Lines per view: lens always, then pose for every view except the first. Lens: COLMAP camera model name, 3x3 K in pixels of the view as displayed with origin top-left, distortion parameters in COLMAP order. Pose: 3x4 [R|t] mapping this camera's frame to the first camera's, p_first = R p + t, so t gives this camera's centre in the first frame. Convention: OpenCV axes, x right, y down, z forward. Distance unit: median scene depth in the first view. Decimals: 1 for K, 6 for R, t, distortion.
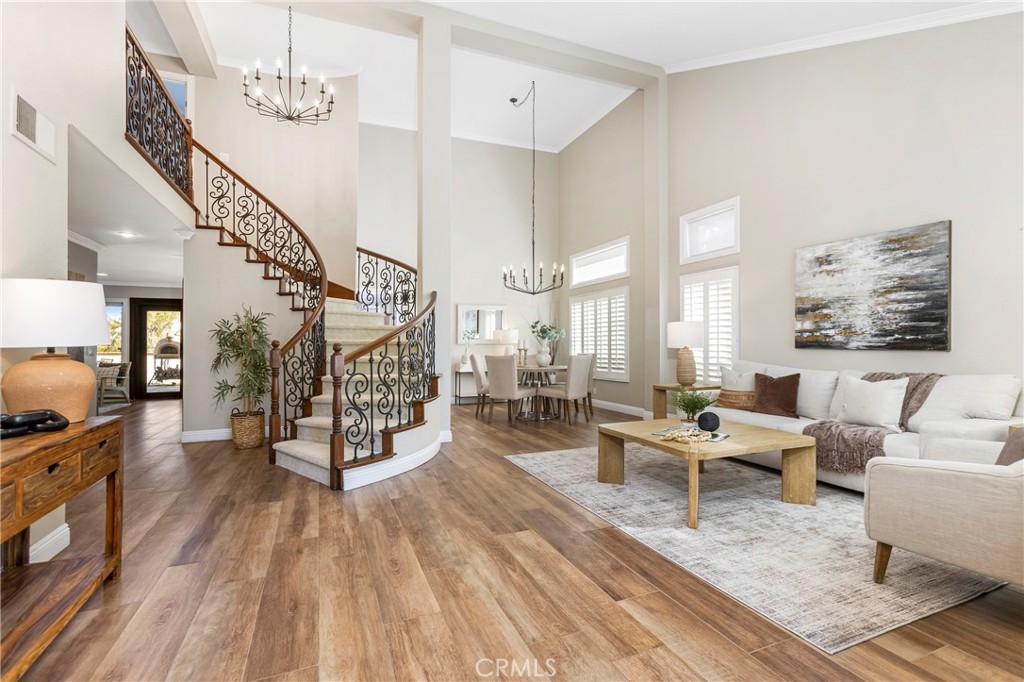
lens RADIAL K [[471.4, 0, 512.0], [0, 471.4, 341.0], [0, 0, 1]] dist [-0.010799, 0.000265]
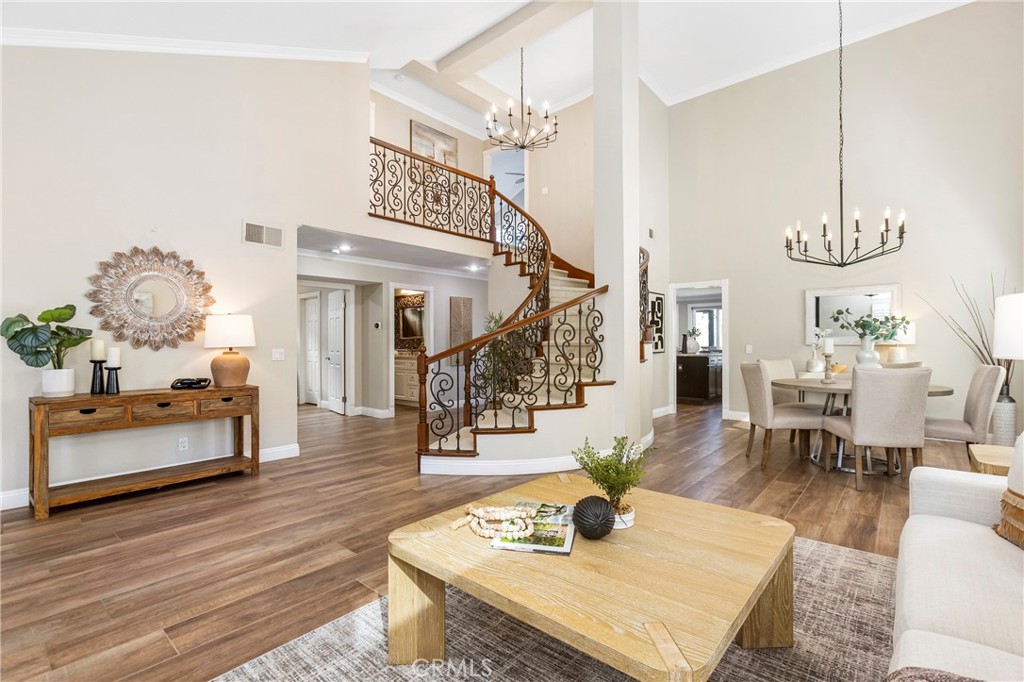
lens RADIAL K [[467.4, 0, 512.0], [0, 467.4, 341.0], [0, 0, 1]] dist [0.003967, -0.000311]
pose [[0.452179, 0.000092, -0.891927, 1.056408], [0.002805, 0.999995, 0.001525, -0.010816], [0.891923, -0.003191, 0.452176, 0.930459]]
